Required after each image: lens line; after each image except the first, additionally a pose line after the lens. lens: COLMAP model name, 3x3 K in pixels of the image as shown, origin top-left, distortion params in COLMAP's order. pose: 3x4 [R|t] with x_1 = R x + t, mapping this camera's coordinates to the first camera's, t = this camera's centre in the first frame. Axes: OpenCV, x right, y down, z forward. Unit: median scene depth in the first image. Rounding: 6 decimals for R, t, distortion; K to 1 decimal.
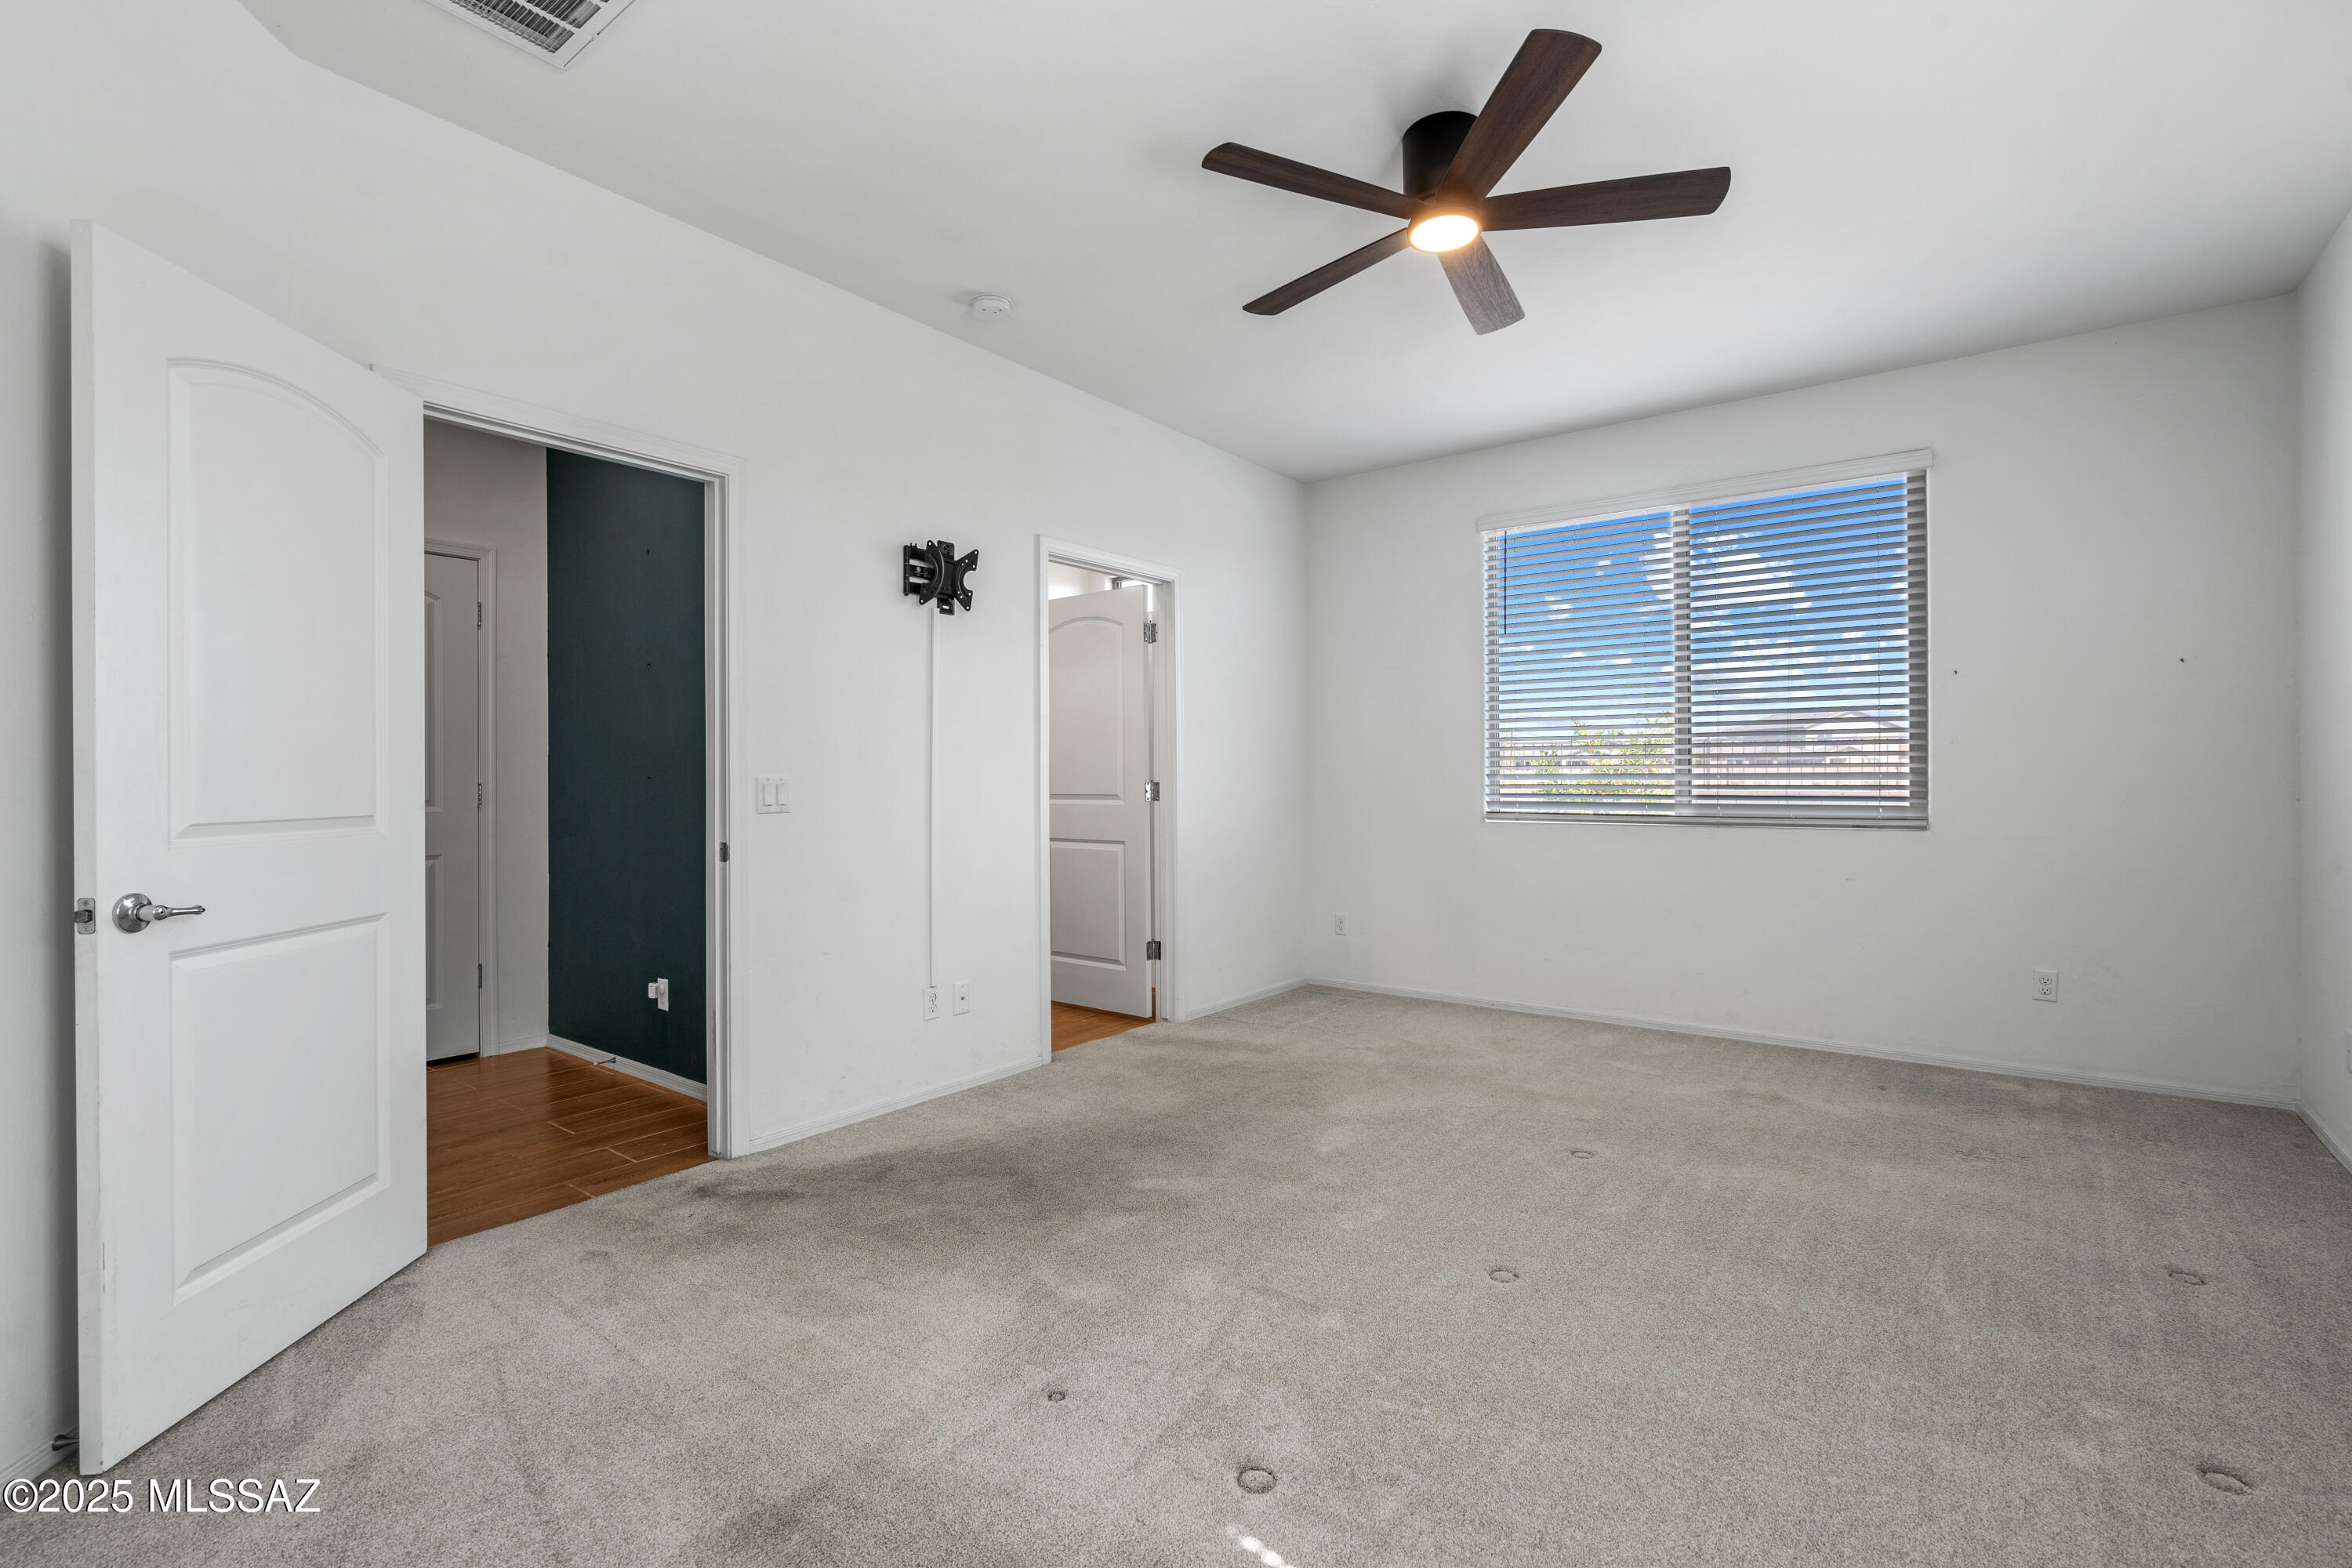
lens RADIAL K [[1064.6, 0, 1178.5], [0, 1064.6, 778.7], [0, 0, 1]] dist [-0.004816, 0.000422]
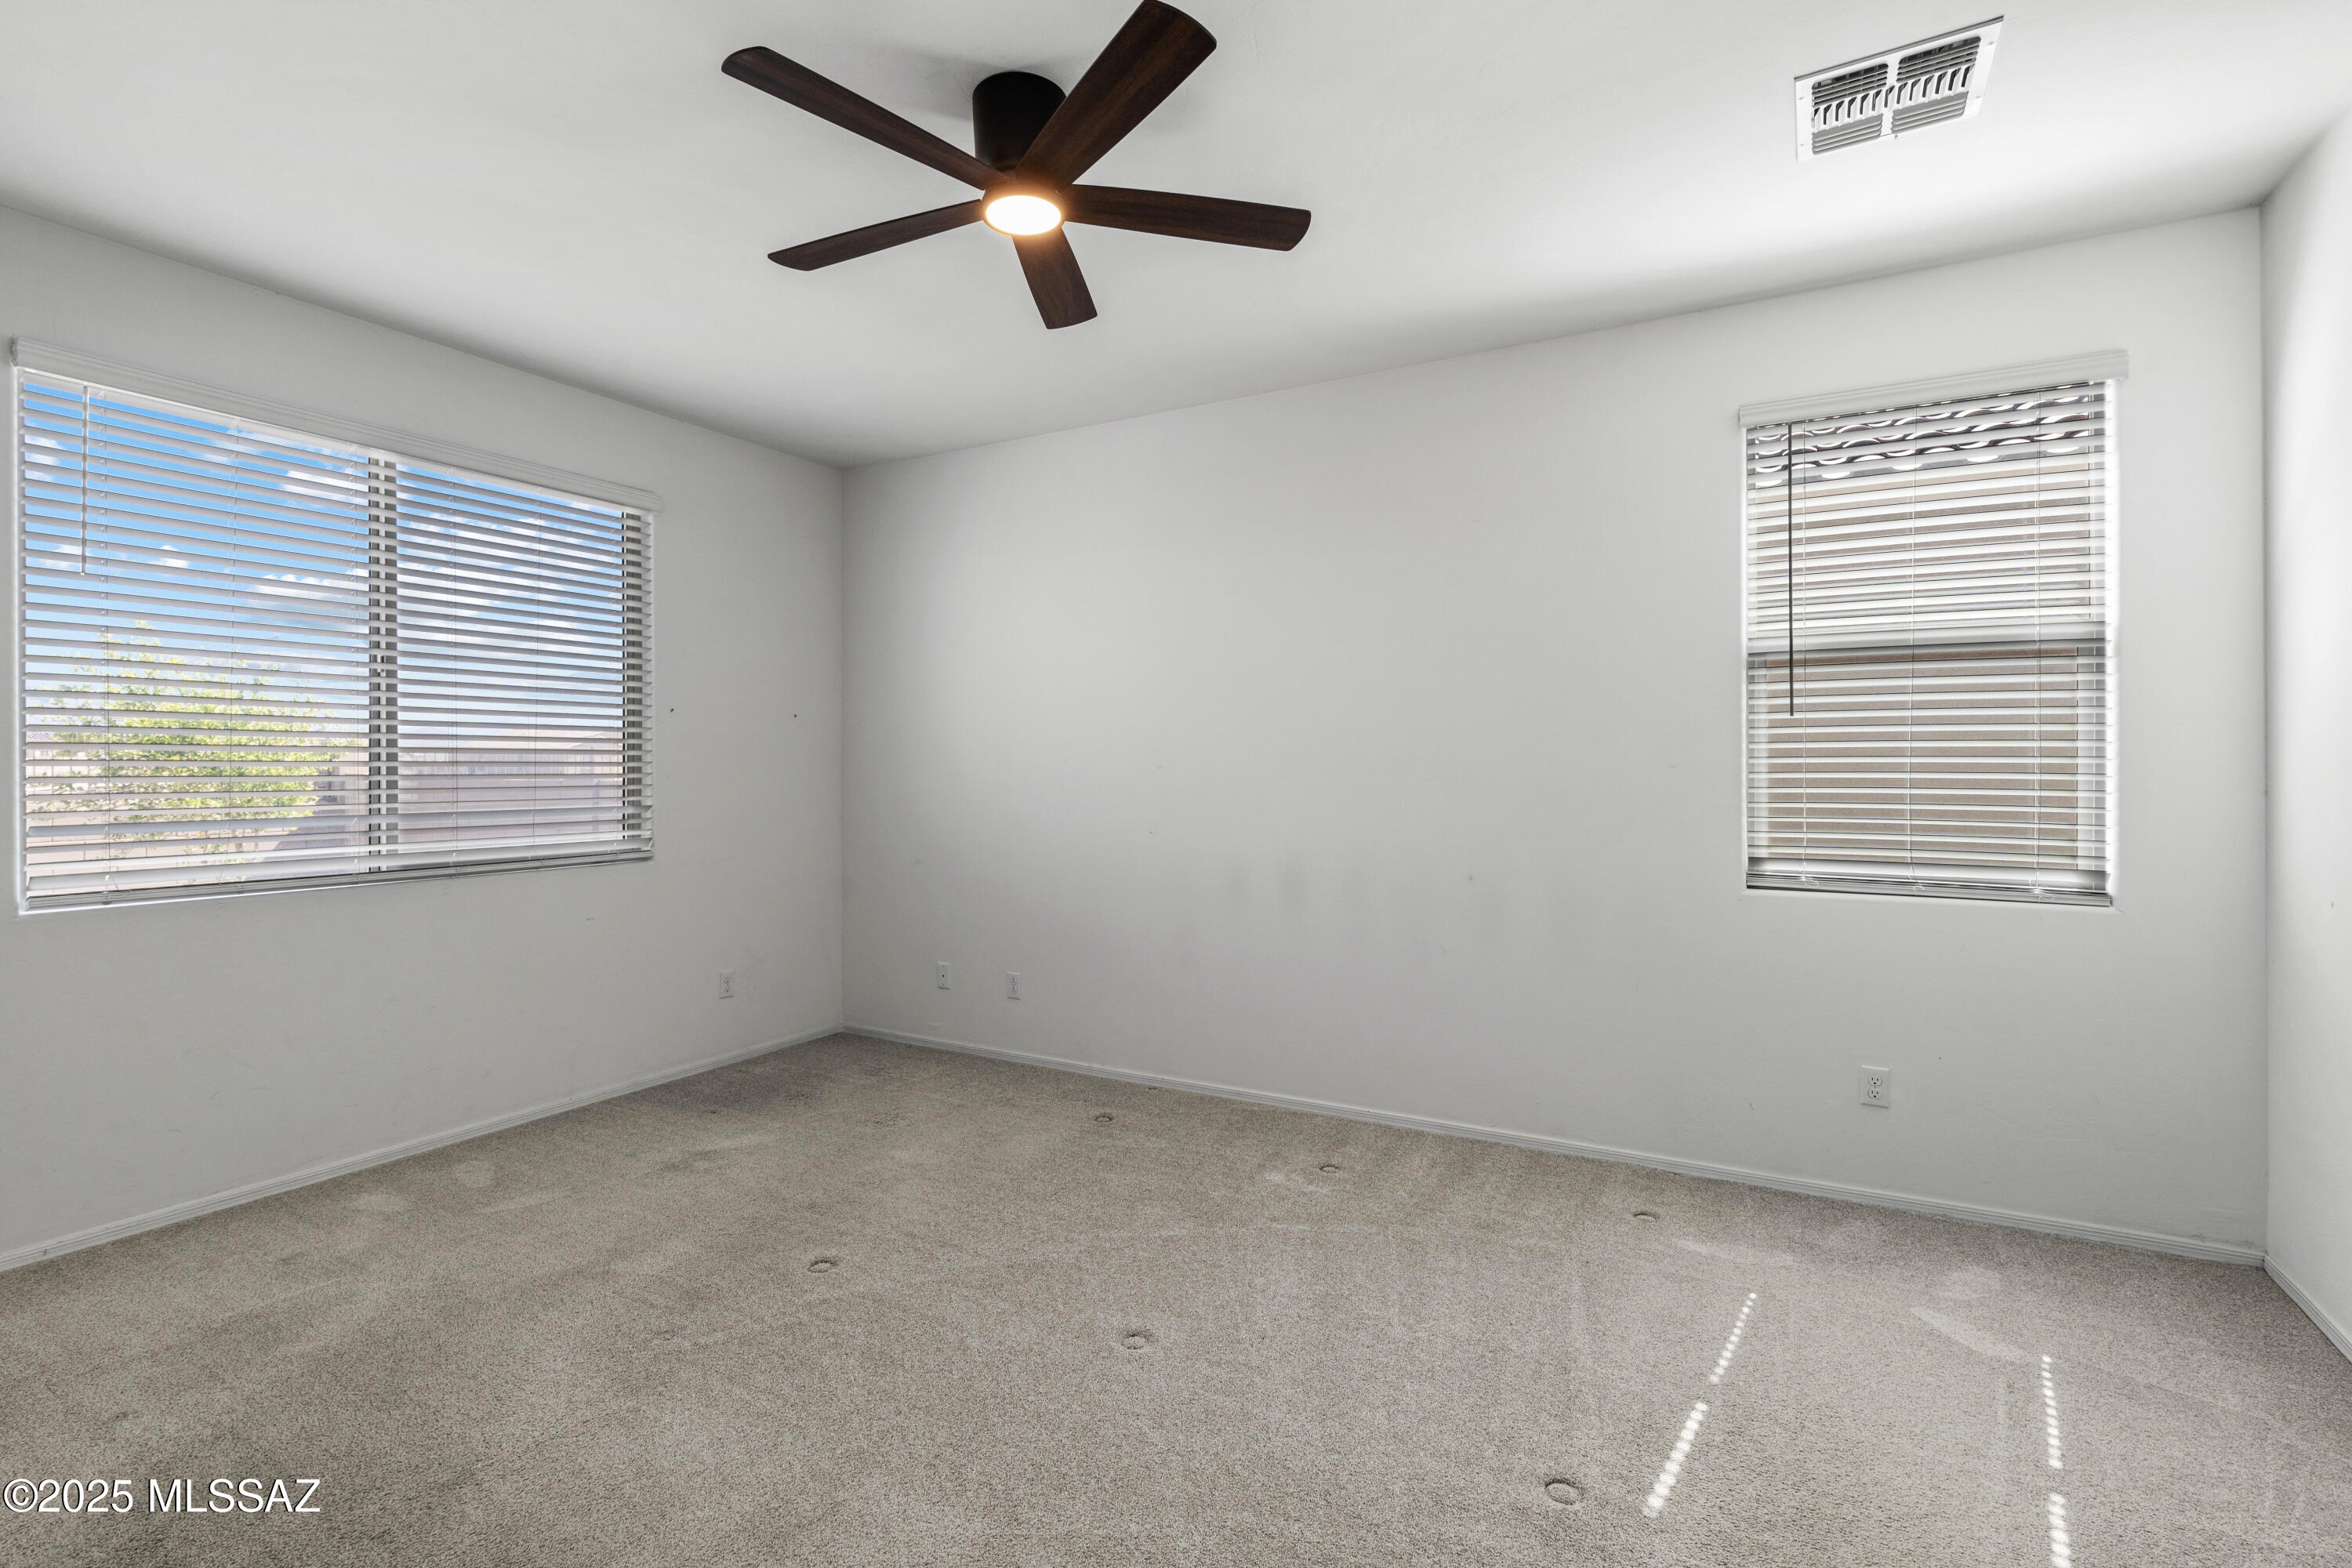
lens RADIAL K [[1064.6, 0, 1178.5], [0, 1064.6, 778.7], [0, 0, 1]] dist [-0.004816, 0.000422]
pose [[-0.134026, -0.009909, 0.990928, -0.514847], [0.003062, 0.999941, 0.010414, -0.054193], [-0.990973, 0.004430, -0.133988, 0.818714]]
